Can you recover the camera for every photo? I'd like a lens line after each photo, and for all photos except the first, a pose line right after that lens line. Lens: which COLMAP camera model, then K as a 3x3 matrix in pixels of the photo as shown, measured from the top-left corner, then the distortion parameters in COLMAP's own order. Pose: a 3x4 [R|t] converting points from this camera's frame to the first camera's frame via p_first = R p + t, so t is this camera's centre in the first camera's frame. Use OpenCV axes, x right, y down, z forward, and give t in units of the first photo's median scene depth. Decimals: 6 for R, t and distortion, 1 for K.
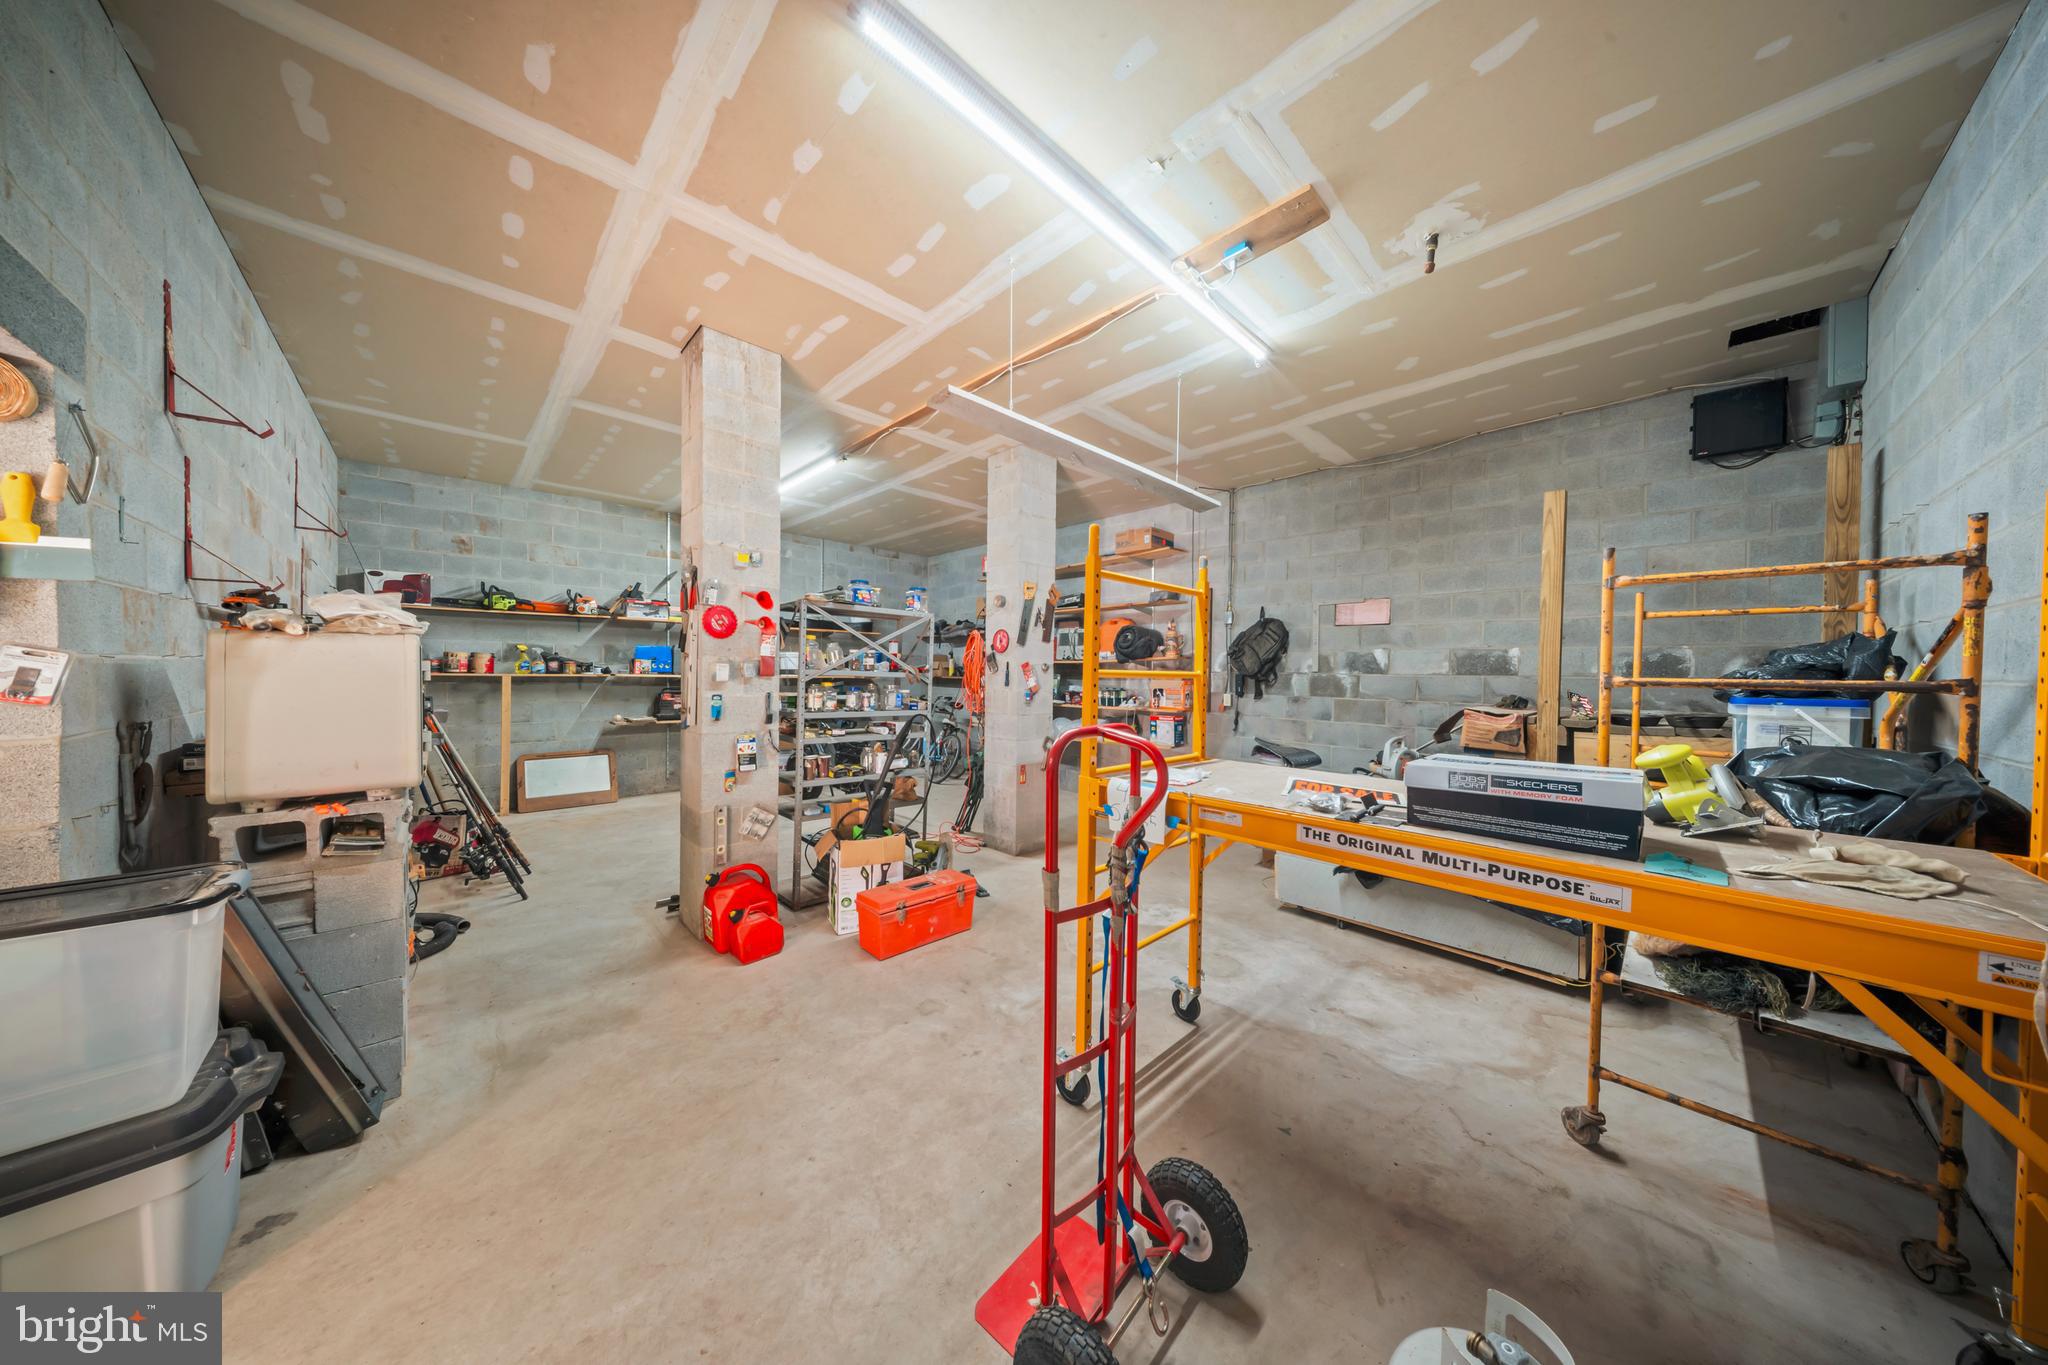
lens RADIAL K [[598.7, 0, 1024.0], [0, 598.7, 682.5], [0, 0, 1]] dist [0.001197, -0.002945]
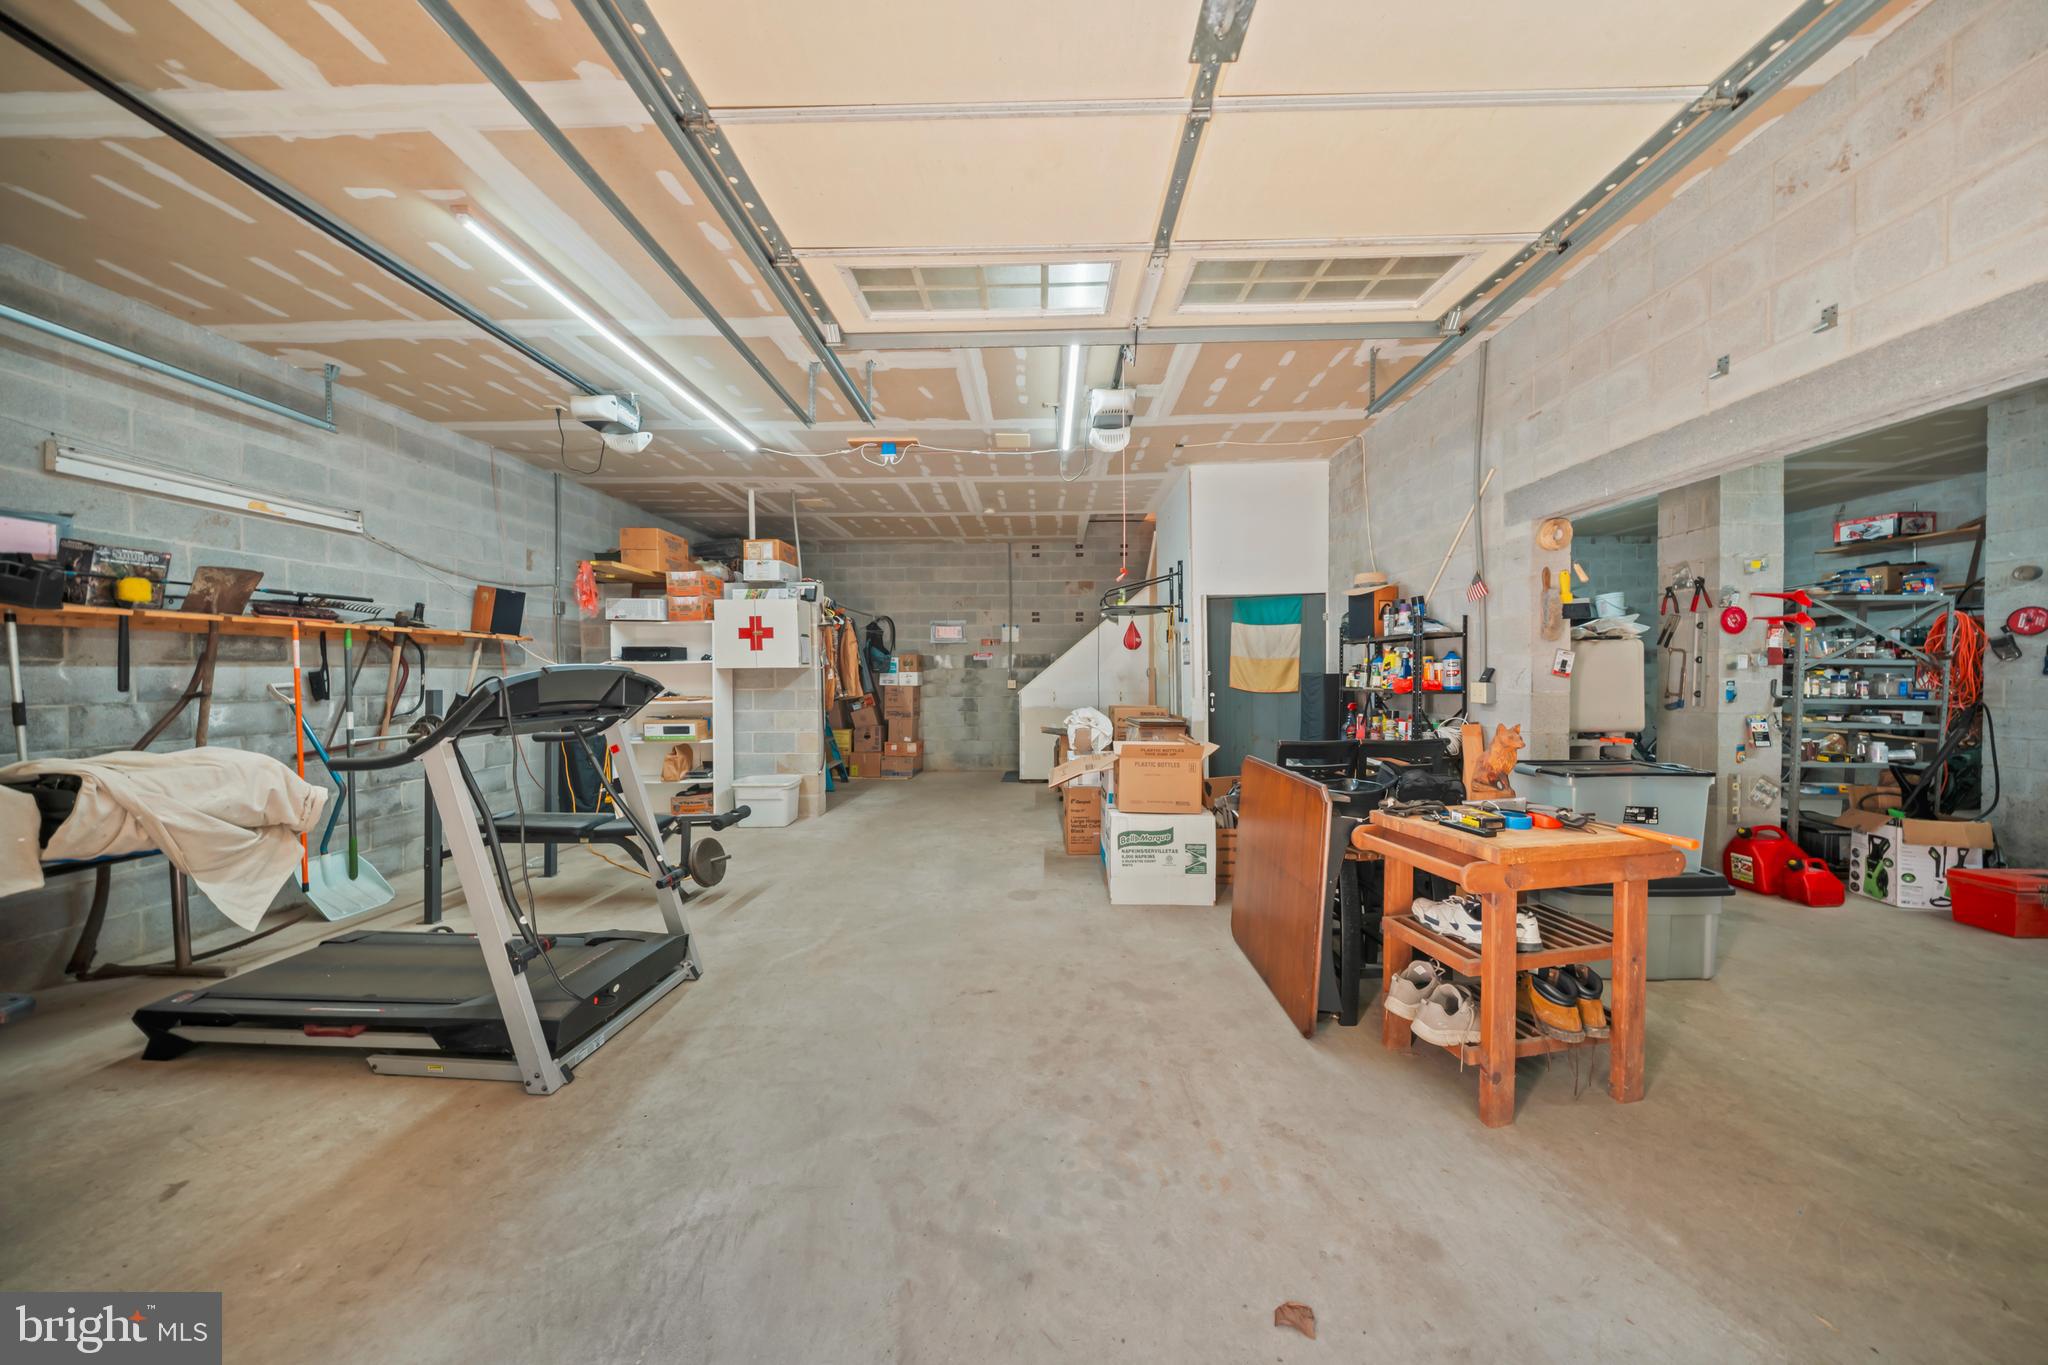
lens RADIAL K [[598.7, 0, 1024.0], [0, 598.7, 682.5], [0, 0, 1]] dist [0.001197, -0.002945]
pose [[0.692236, -0.011513, -0.721579, -0.619597], [0.002102, 0.999901, -0.013937, 0.036686], [0.721668, 0.008131, 0.692192, -0.835292]]
